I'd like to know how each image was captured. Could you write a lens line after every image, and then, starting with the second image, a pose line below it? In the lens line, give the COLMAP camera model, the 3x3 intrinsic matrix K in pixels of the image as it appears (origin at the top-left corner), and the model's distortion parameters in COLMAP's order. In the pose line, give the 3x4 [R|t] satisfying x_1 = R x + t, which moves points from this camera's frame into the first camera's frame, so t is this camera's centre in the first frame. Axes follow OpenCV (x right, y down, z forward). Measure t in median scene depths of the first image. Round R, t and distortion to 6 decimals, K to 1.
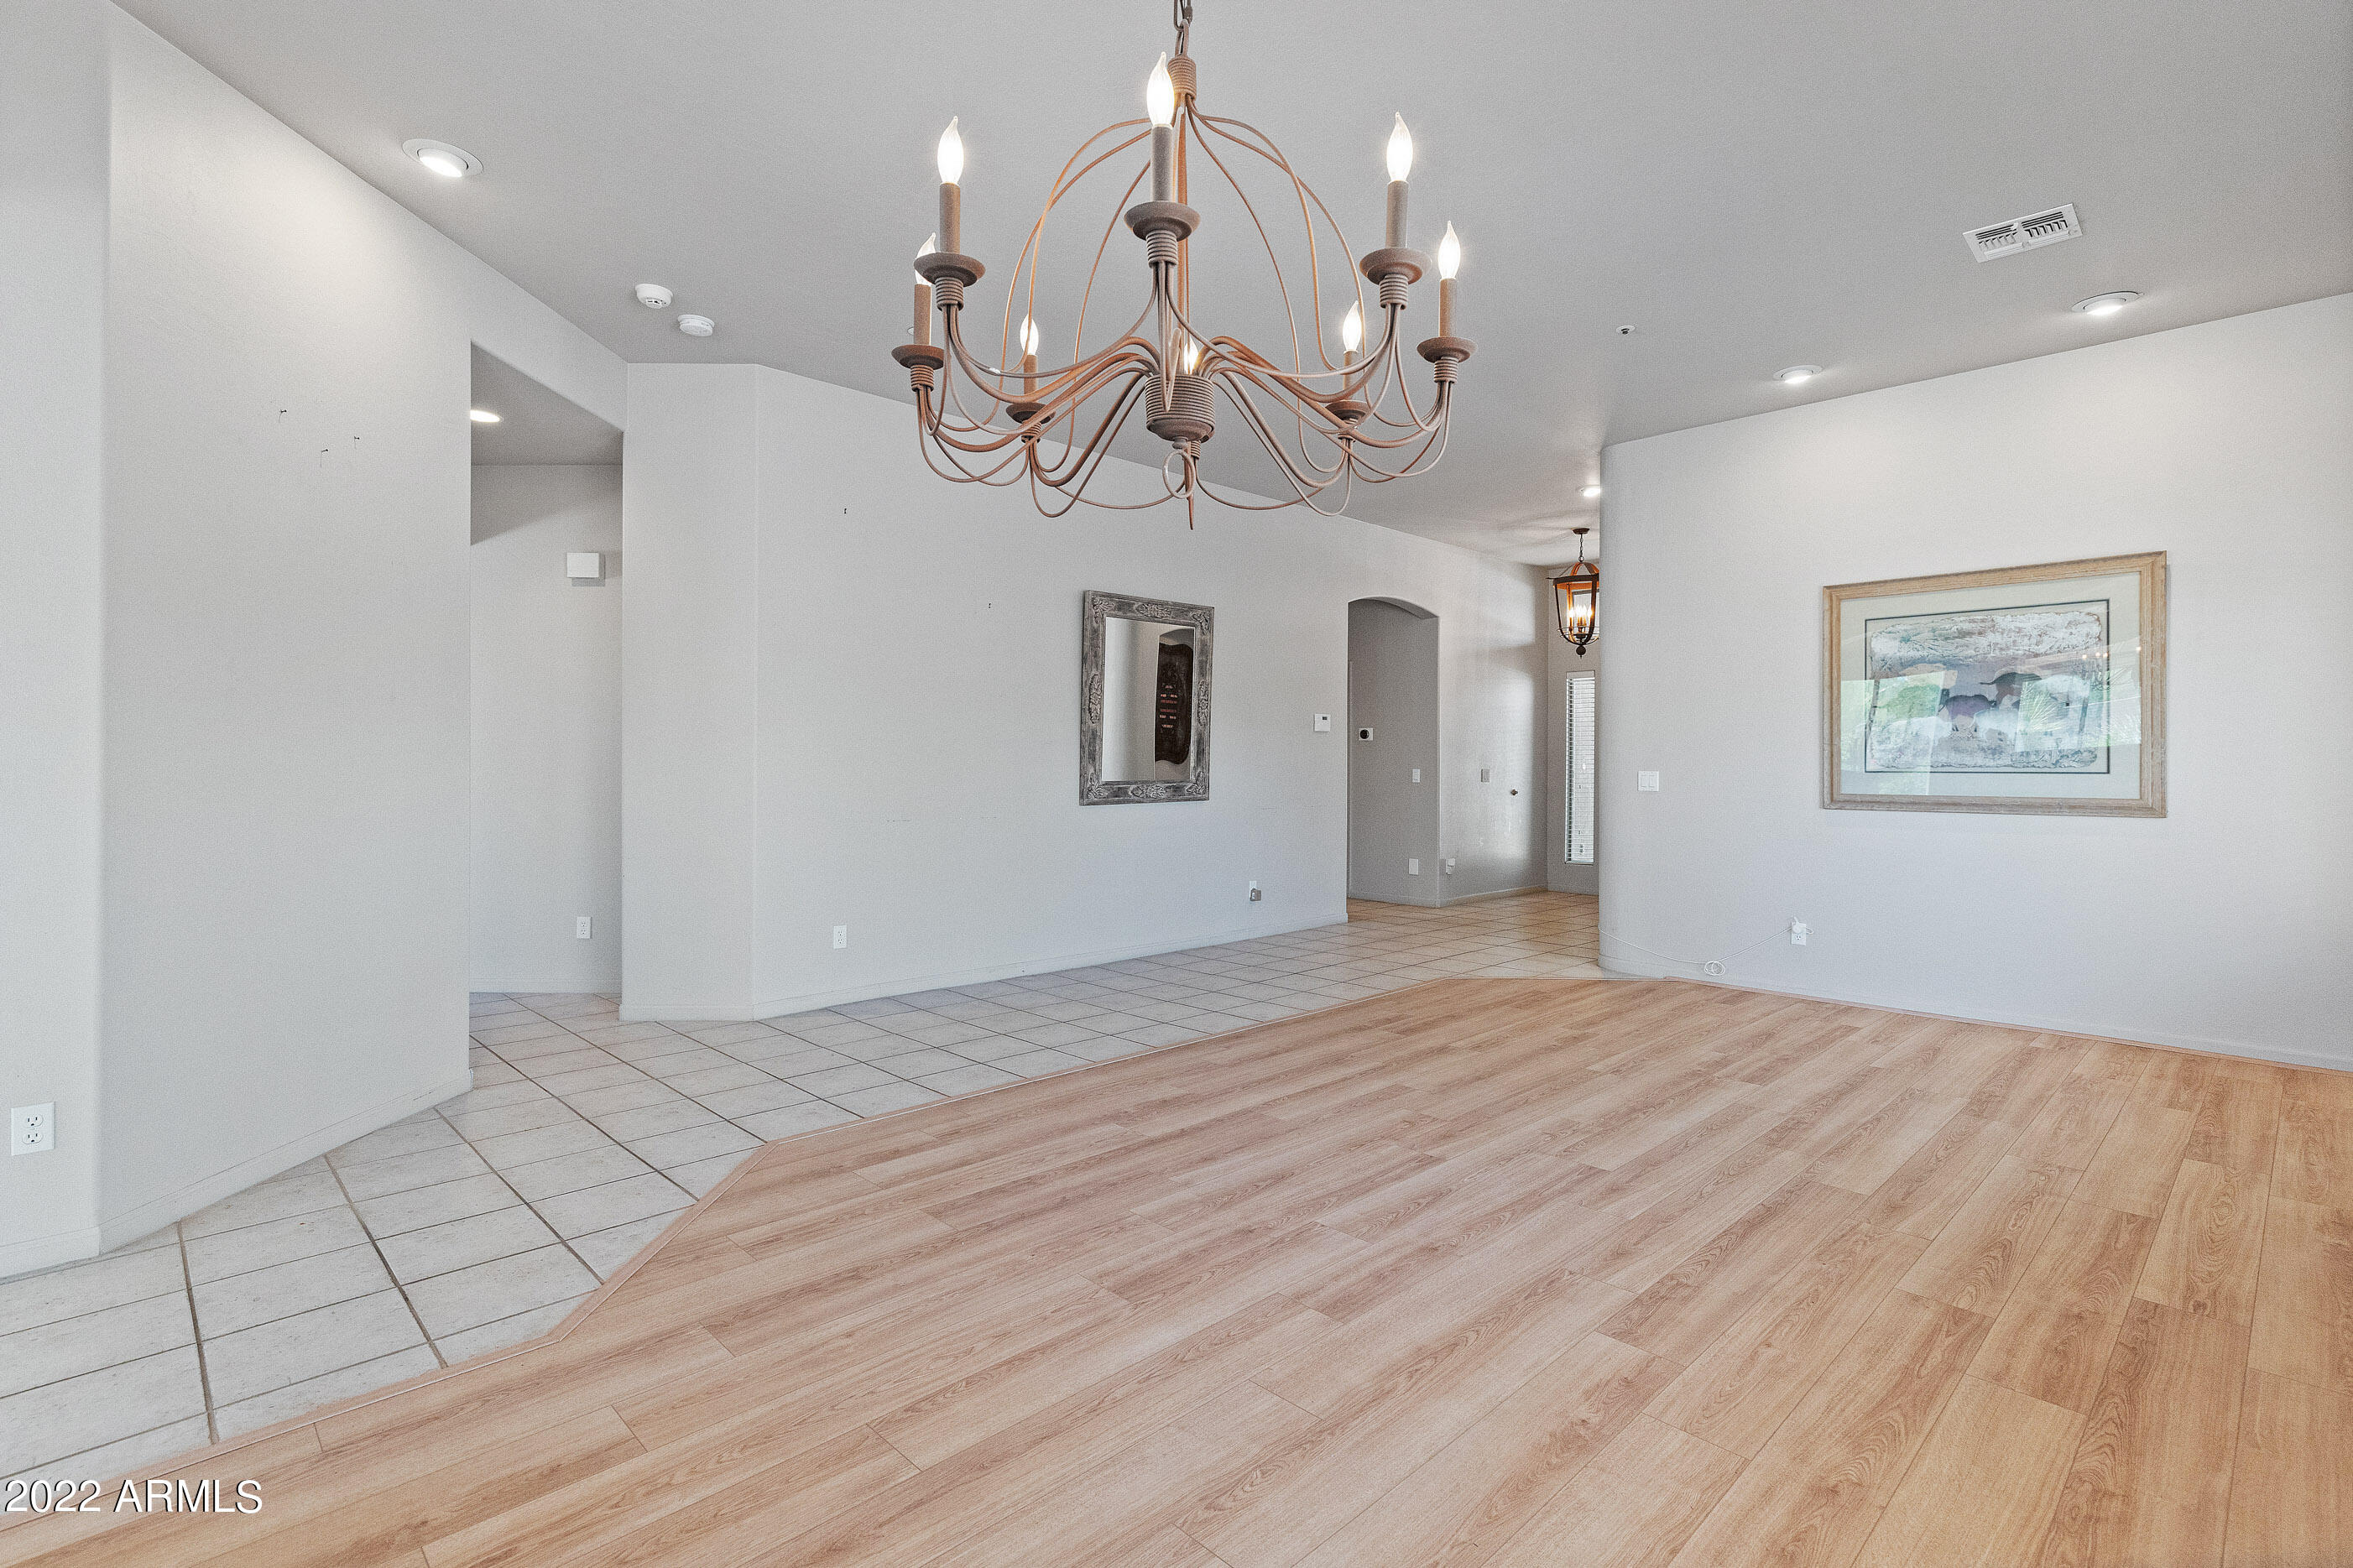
lens RADIAL K [[1081.2, 0, 1198.9], [0, 1081.2, 760.8], [0, 0, 1]] dist [0.003958, 0.000591]
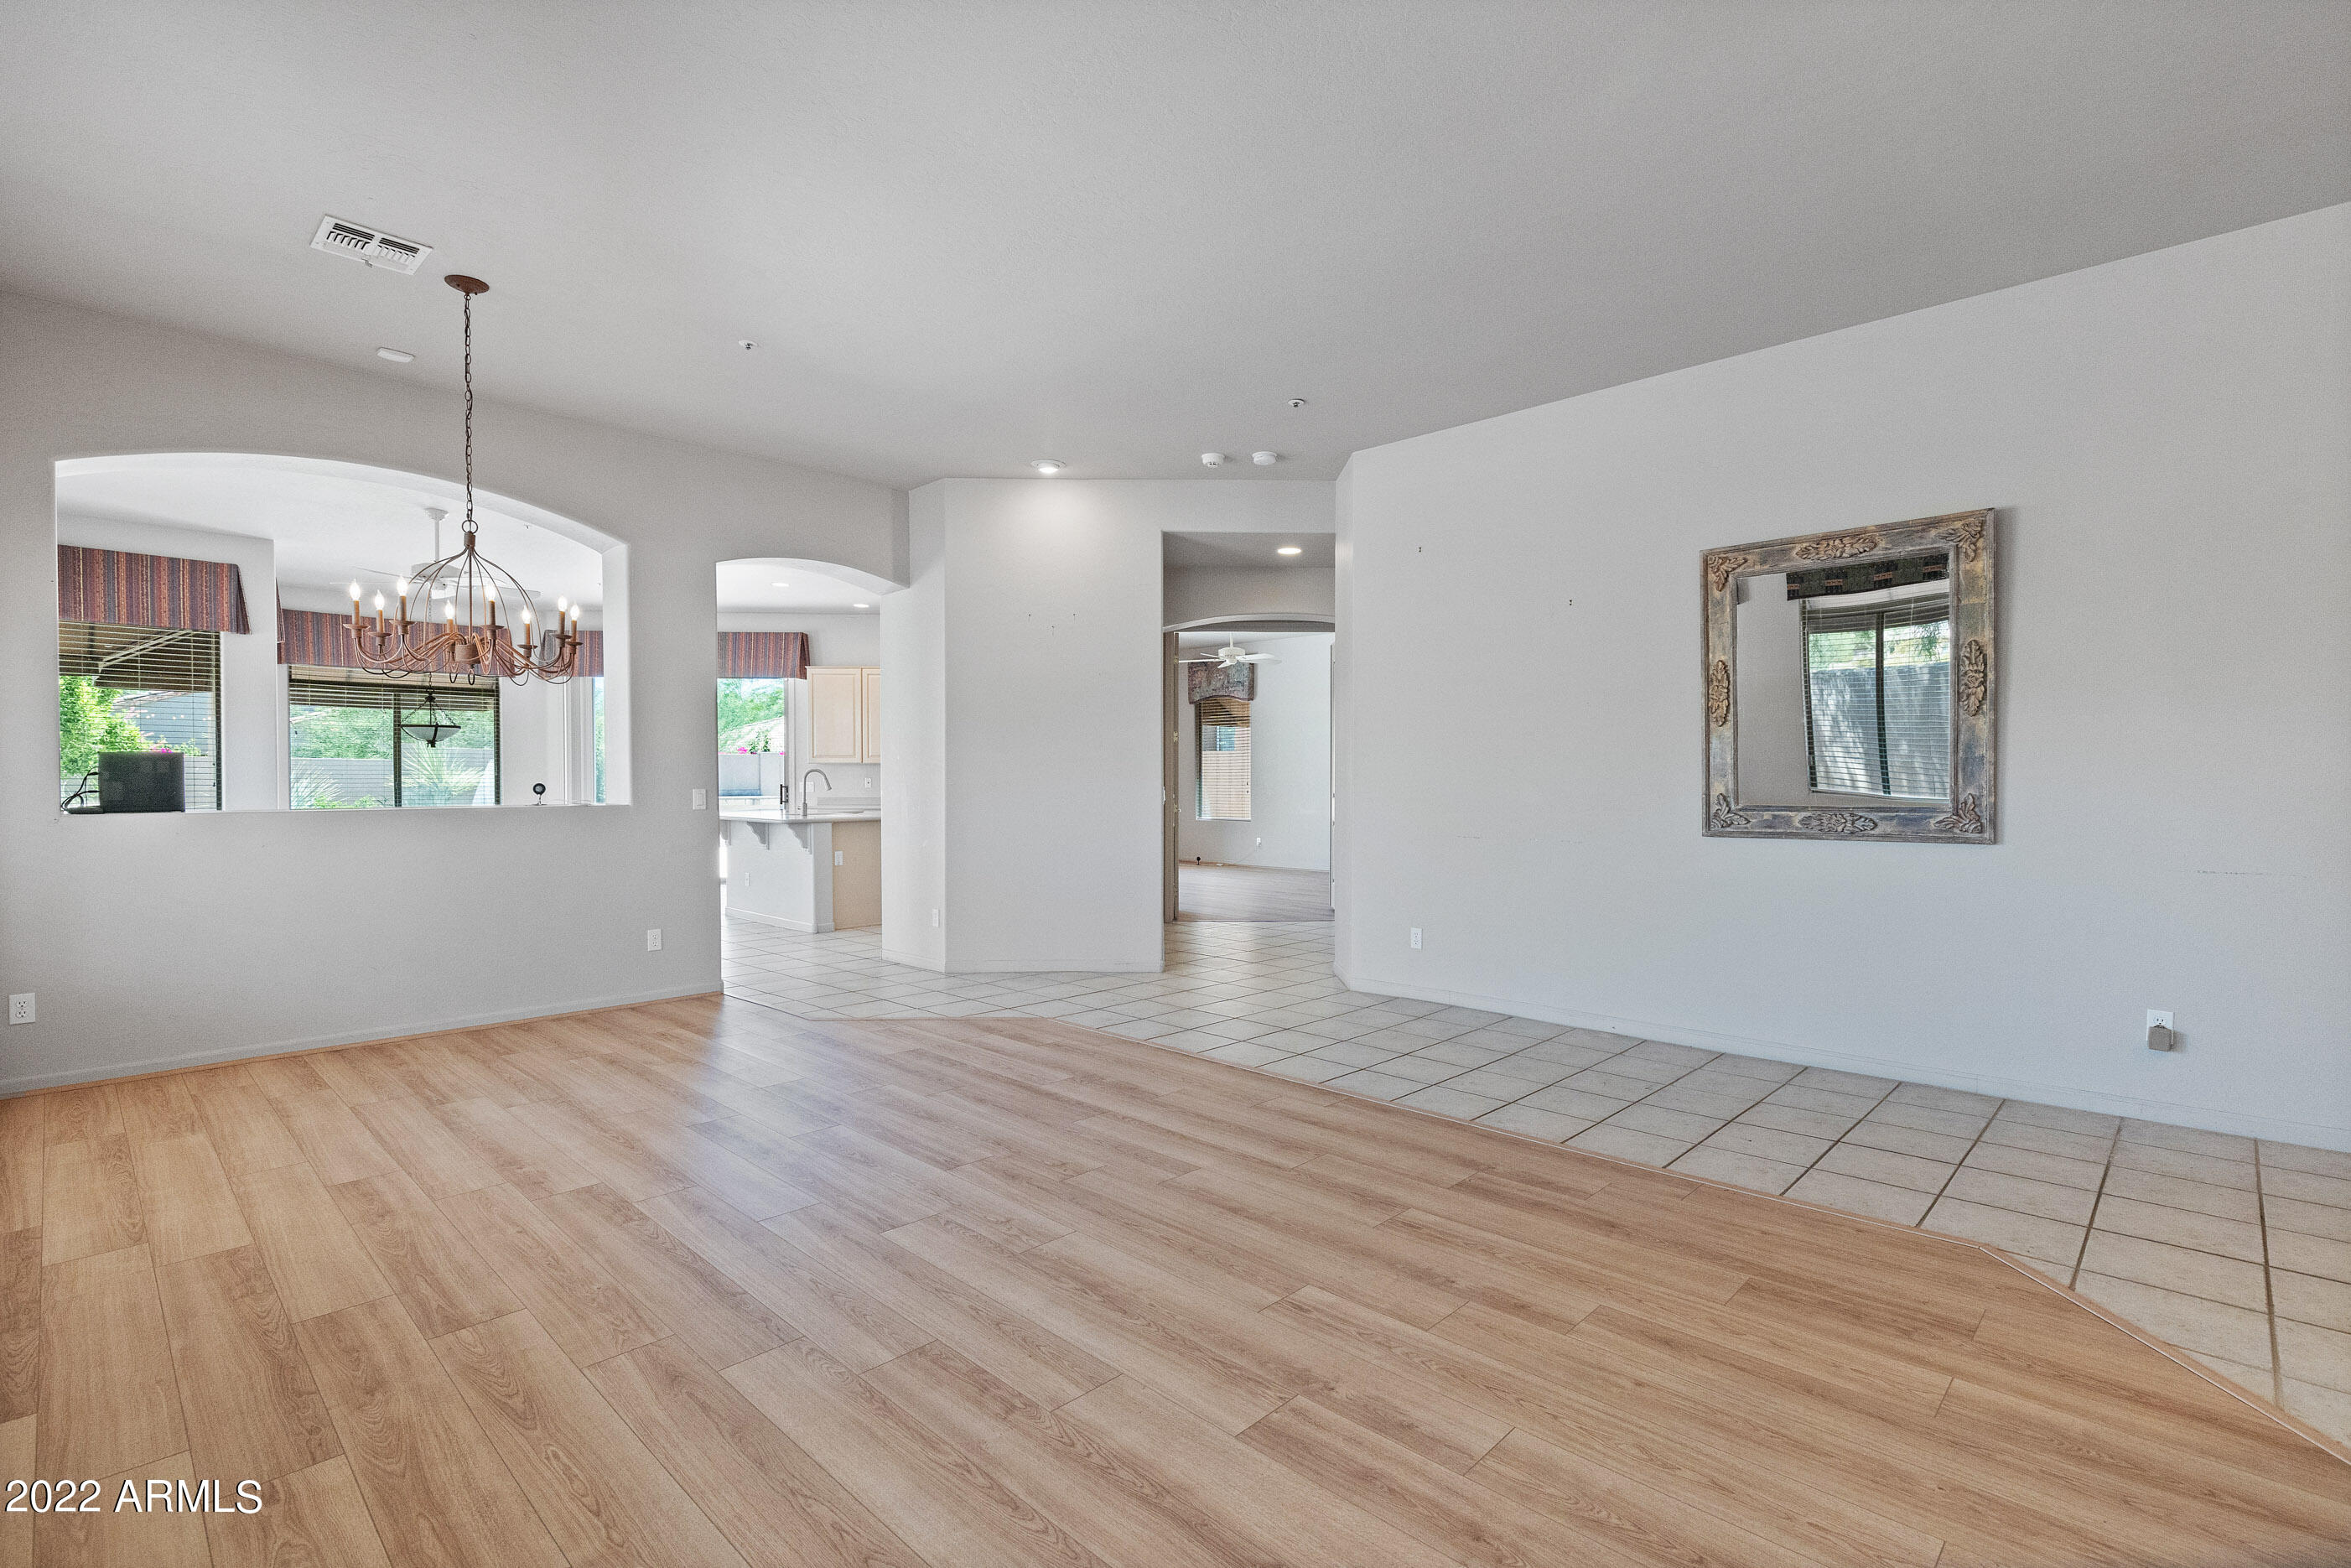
lens RADIAL K [[1080.4, 0, 1197.9], [0, 1080.4, 760.8], [0, 0, 1]] dist [0.003958, 0.000591]
pose [[0.043777, -0.016938, -0.998898, 1.382318], [0.000778, 0.999857, -0.016920, -0.002113], [0.999041, -0.000036, 0.043784, 1.299111]]
